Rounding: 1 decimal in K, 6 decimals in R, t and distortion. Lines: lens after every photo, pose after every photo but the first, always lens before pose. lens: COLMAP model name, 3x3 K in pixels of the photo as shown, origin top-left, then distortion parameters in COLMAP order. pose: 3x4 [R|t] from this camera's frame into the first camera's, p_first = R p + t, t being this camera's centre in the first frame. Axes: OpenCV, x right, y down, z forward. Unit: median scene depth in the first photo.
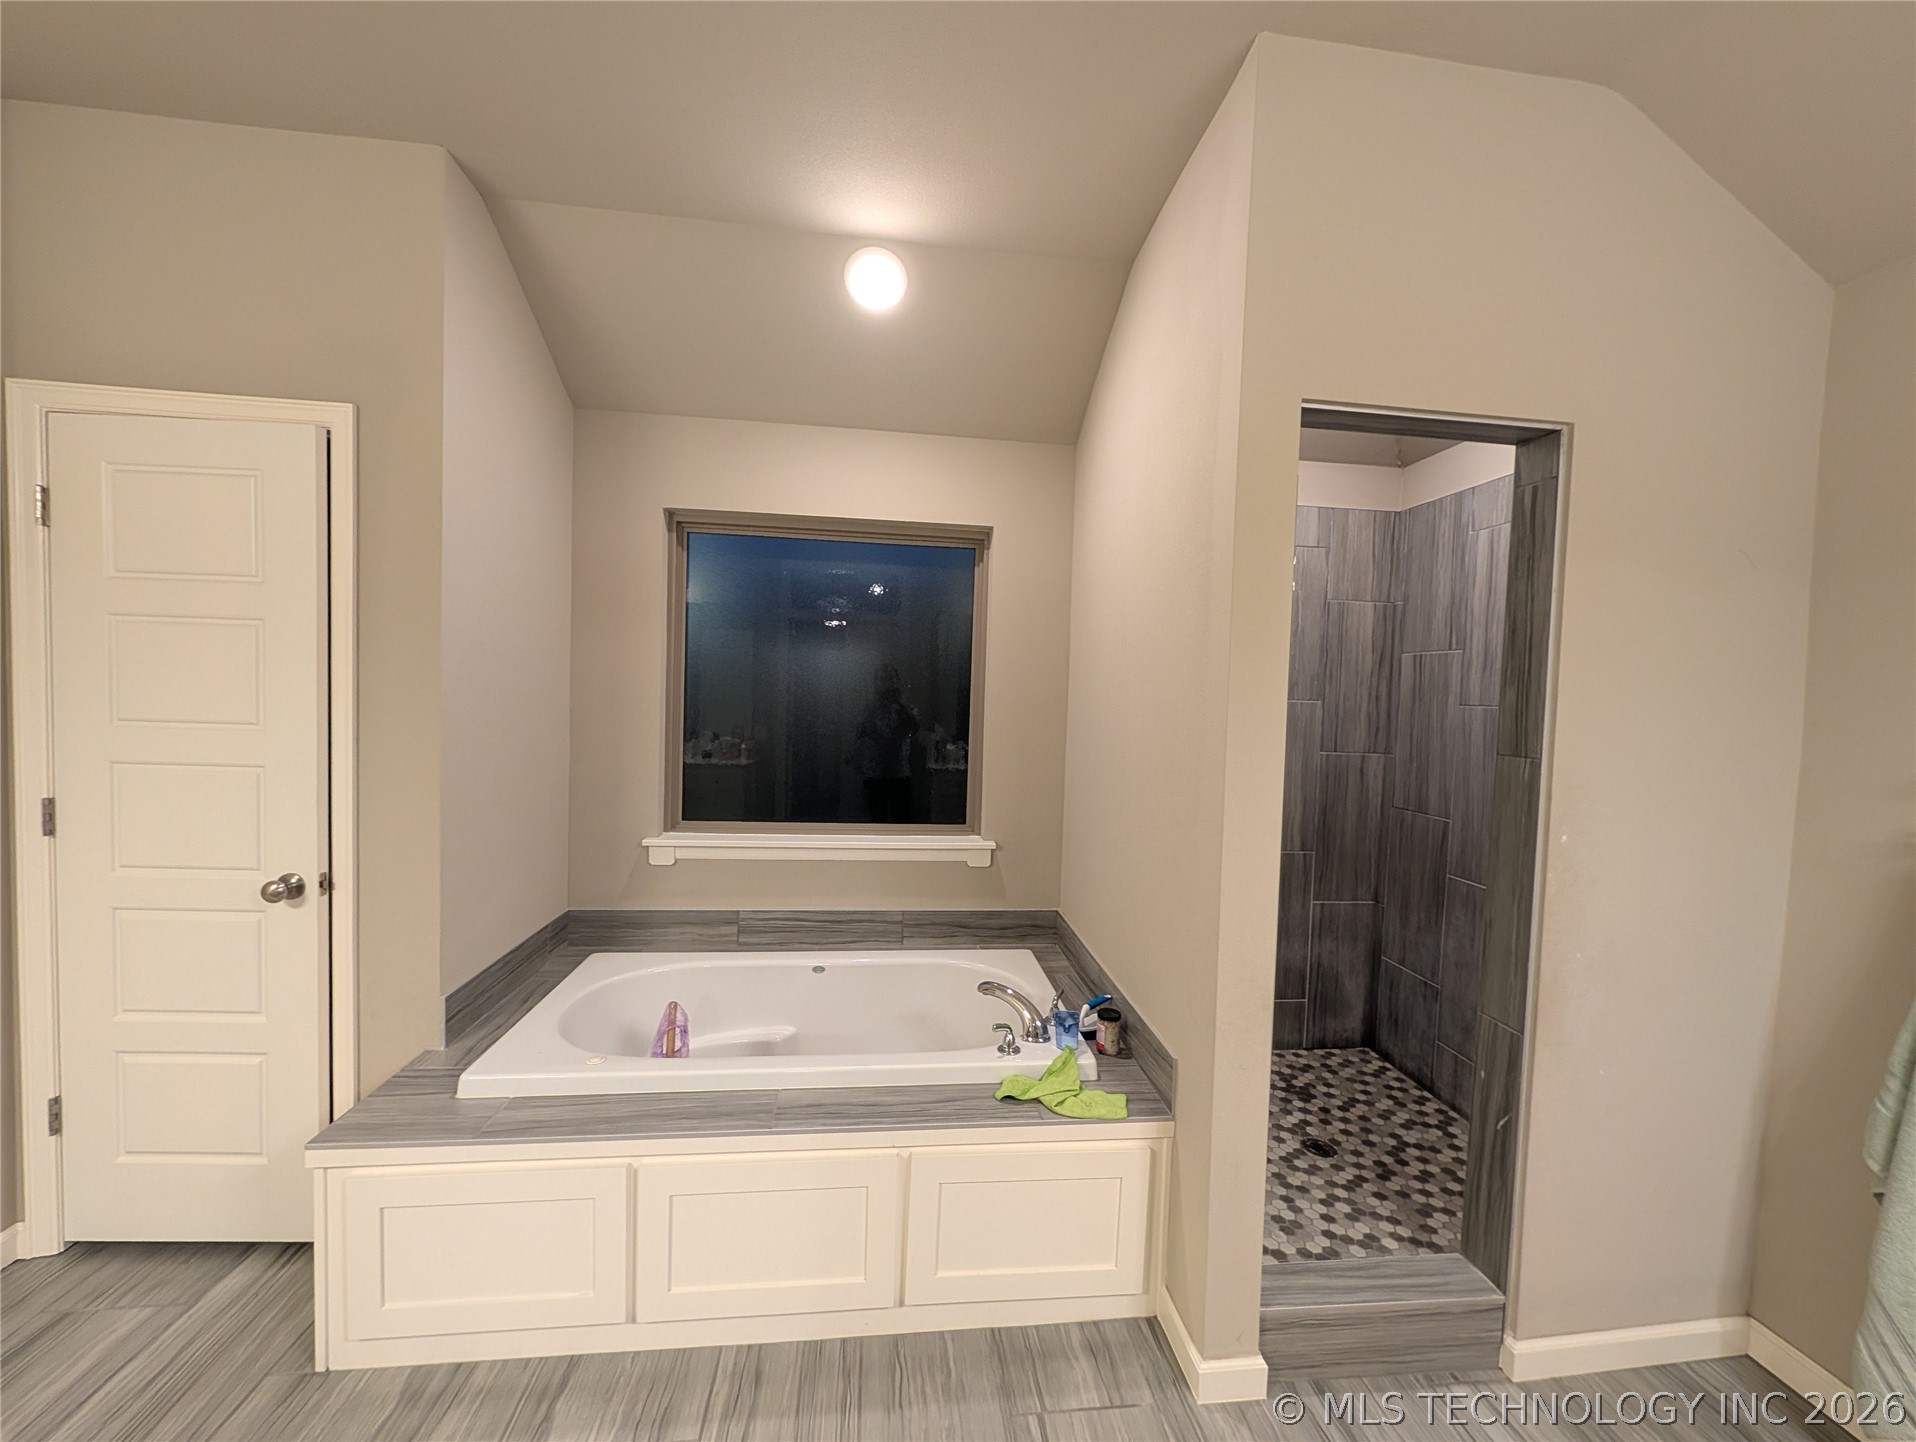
lens RADIAL K [[735.1, 0, 960.1], [0, 735.1, 724.4], [0, 0, 1]] dist [-0.001555, 0.000595]
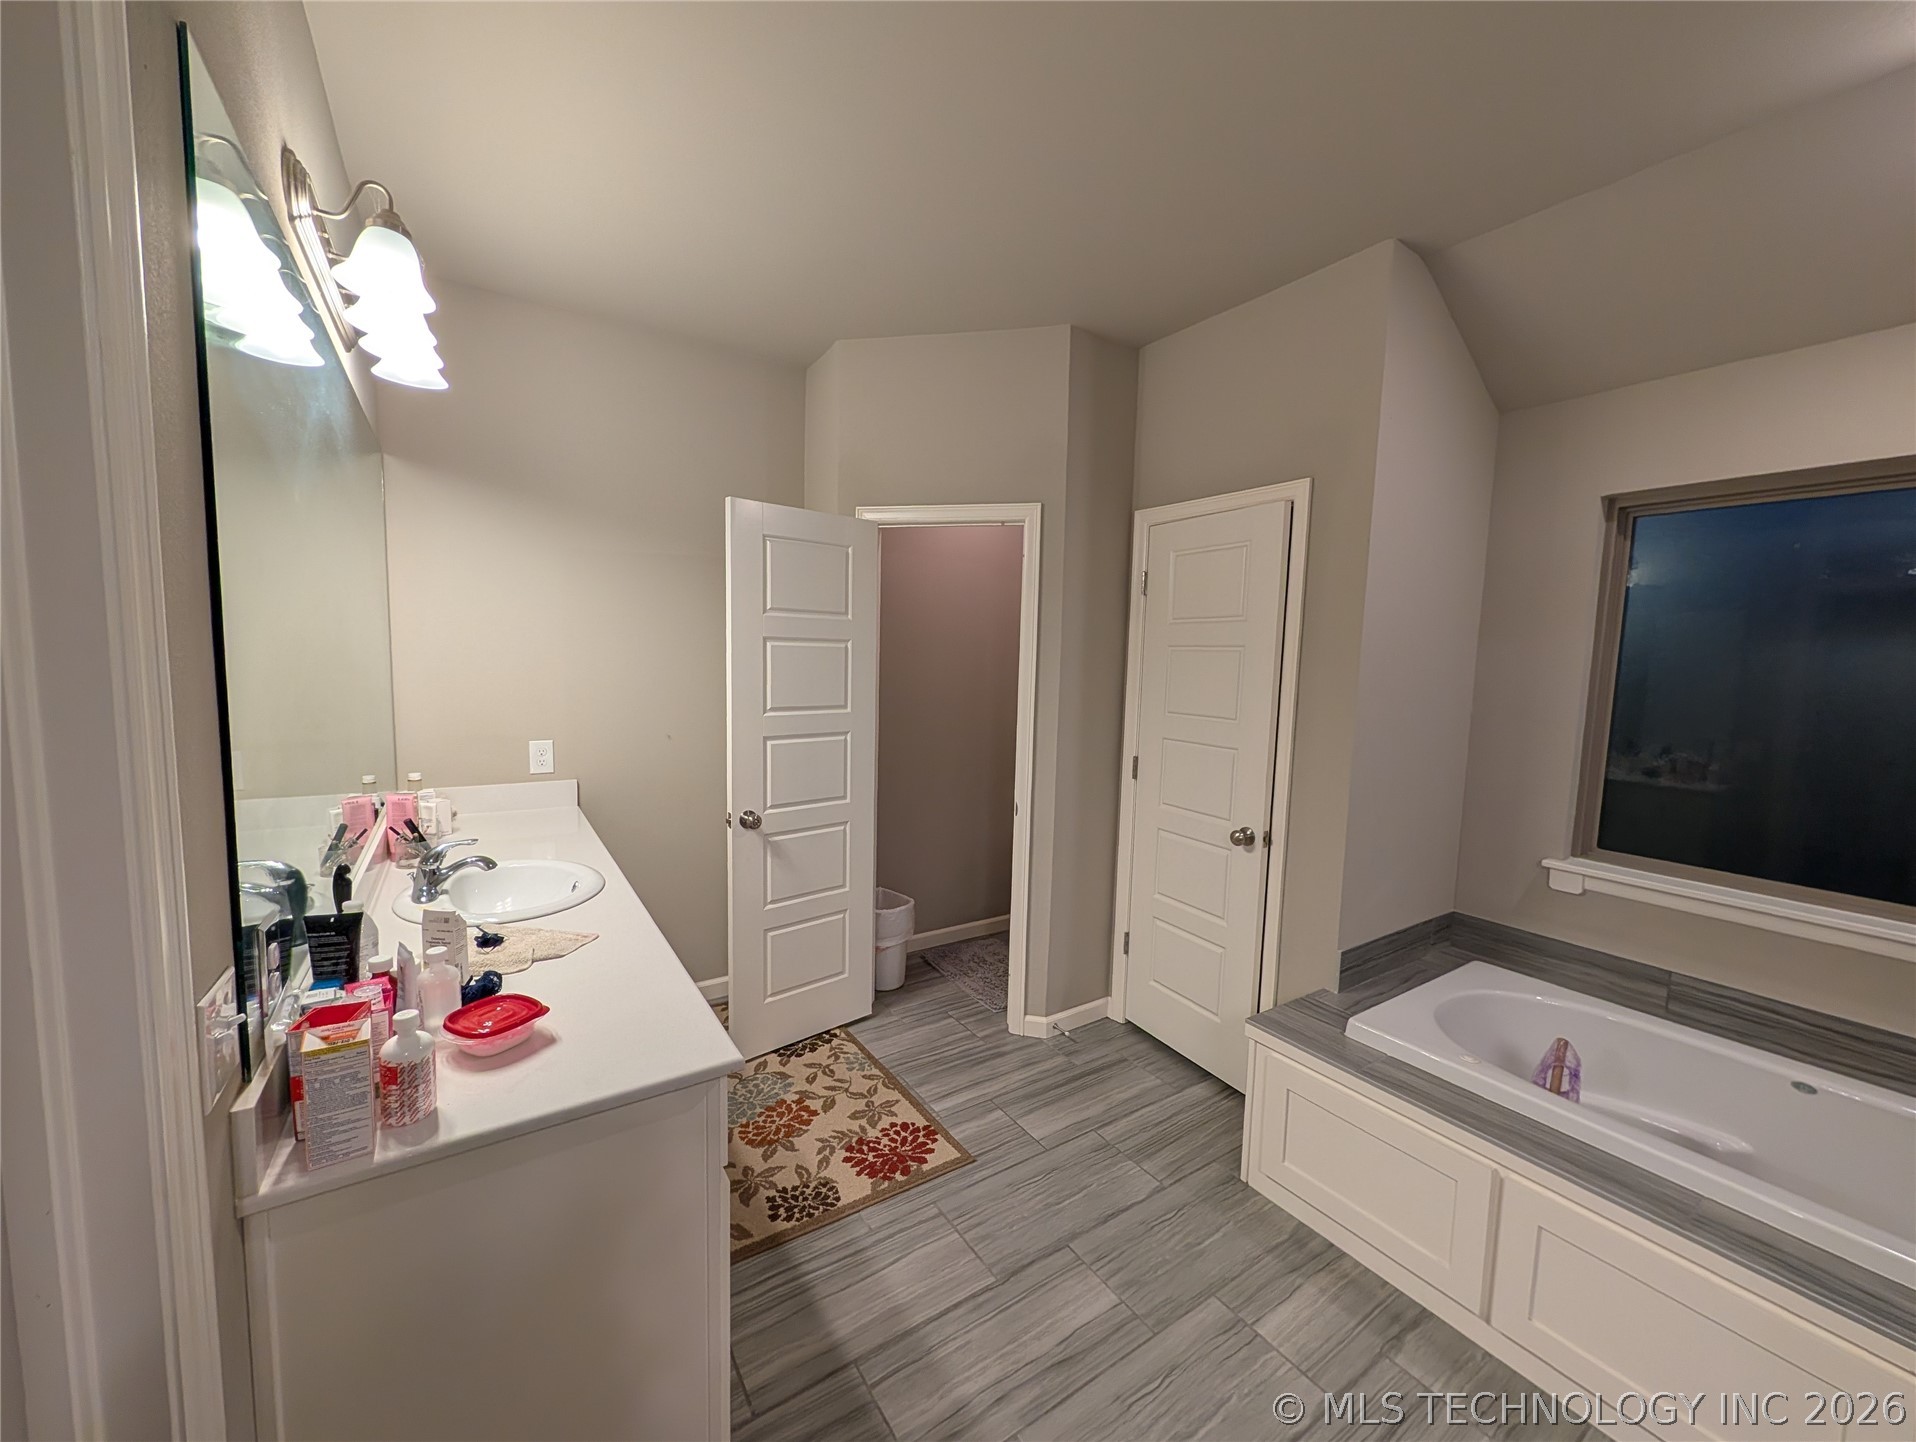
lens RADIAL K [[735.1, 0, 963.5], [0, 735.1, 725.2], [0, 0, 1]] dist [-0.001555, 0.000595]
pose [[0.458143, 0.062452, -0.886682, 0.068907], [-0.050429, 0.997748, 0.044218, -0.025516], [0.887447, 0.024456, 0.460261, -0.127033]]
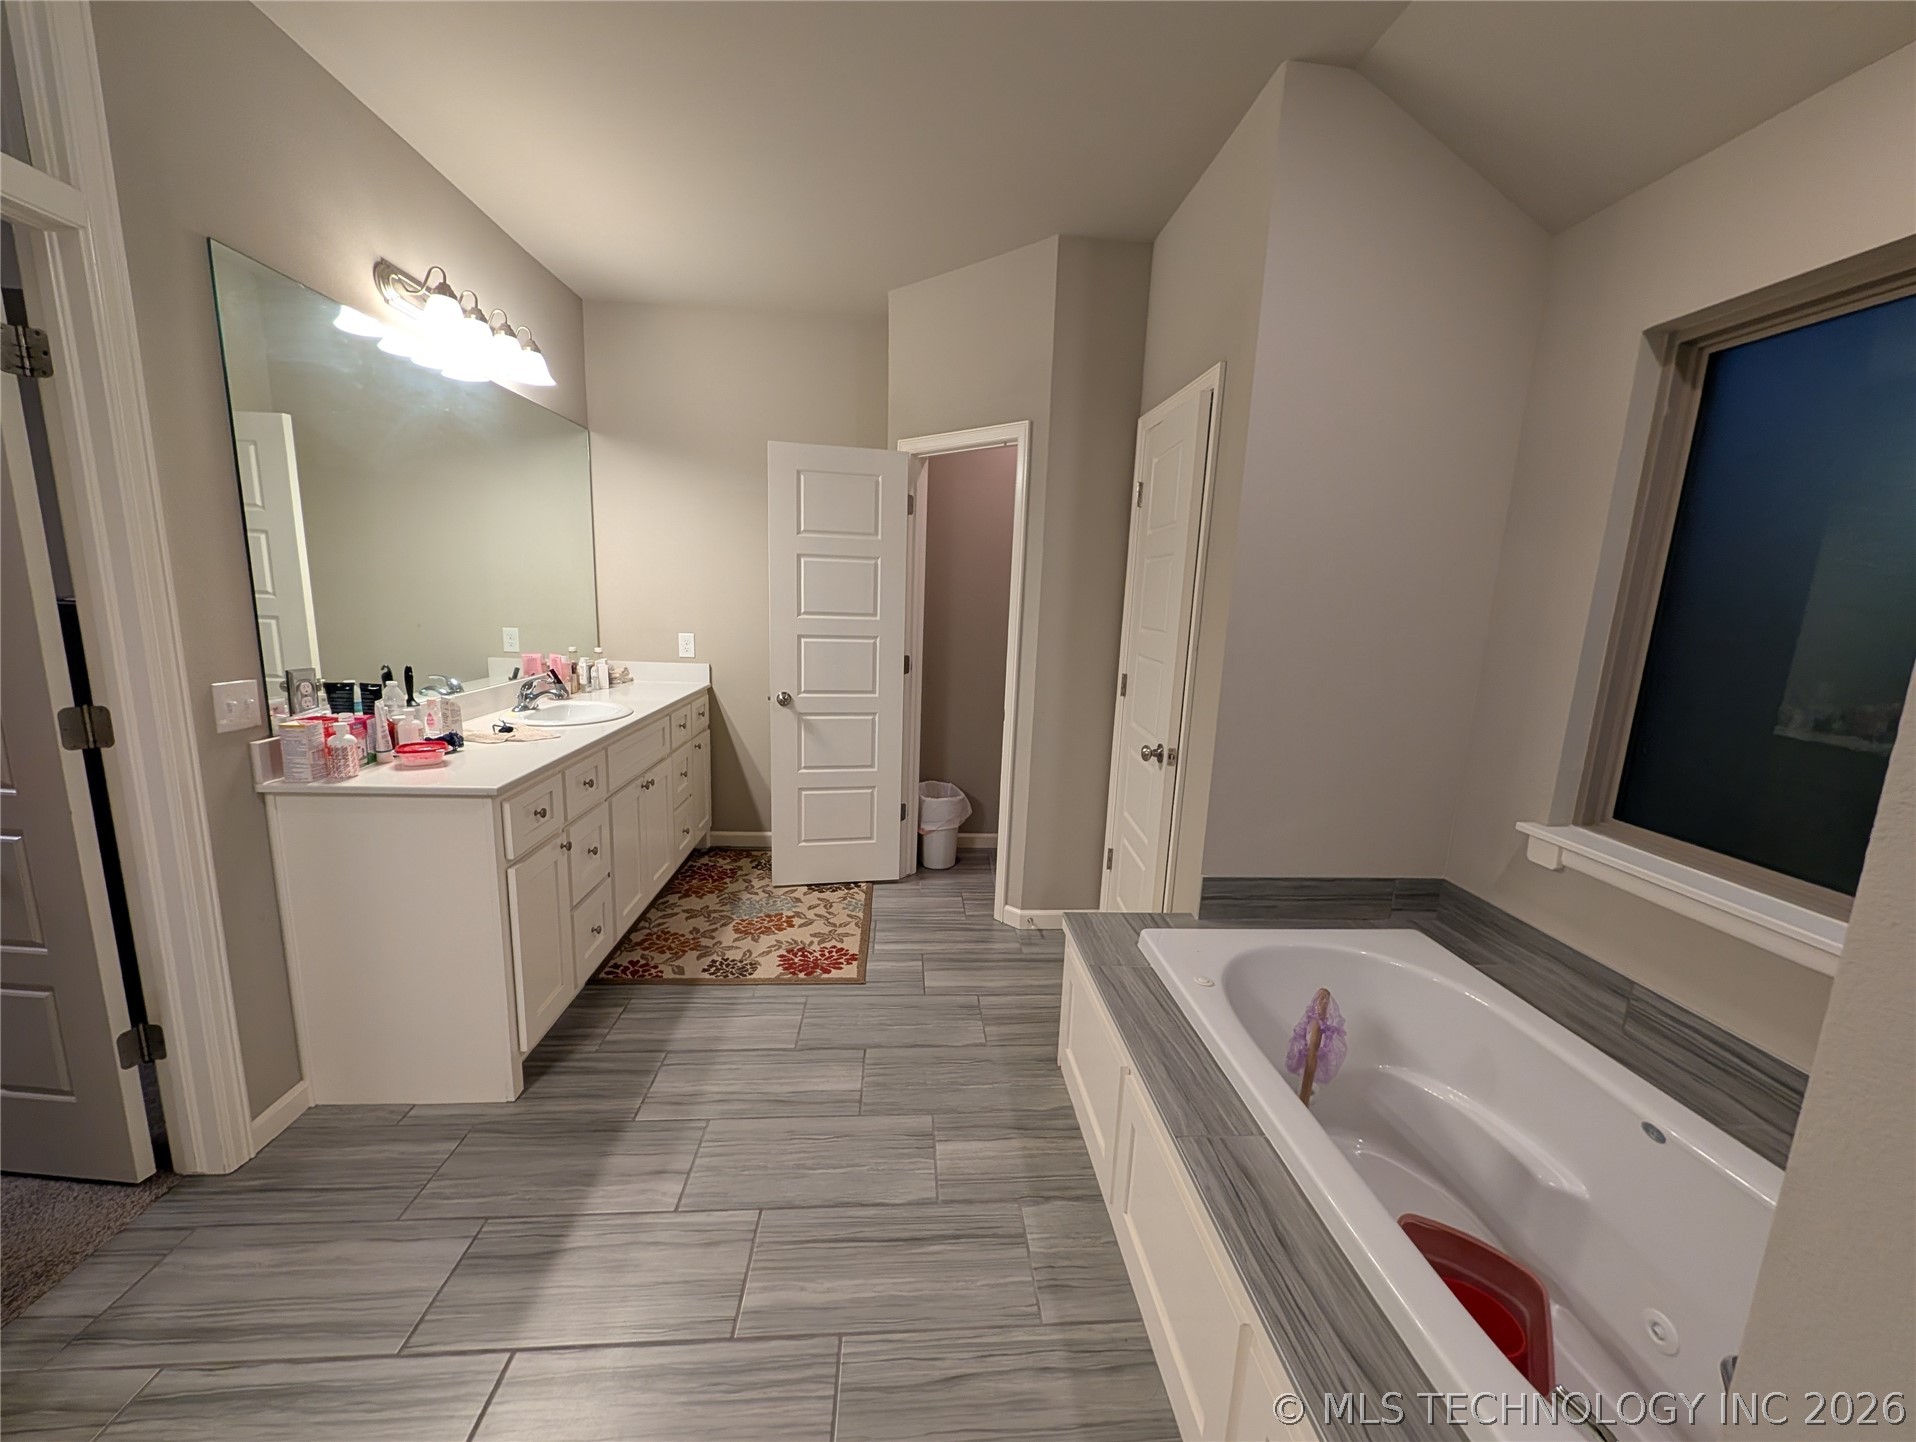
lens RADIAL K [[735.1, 0, 966.7], [0, 735.1, 726.6], [0, 0, 1]] dist [-0.001555, 0.000595]
pose [[-0.027492, 0.145667, -0.988952, 0.423704], [-0.083958, 0.985493, 0.147491, 0.001718], [0.996090, 0.087085, -0.014863, 0.647508]]
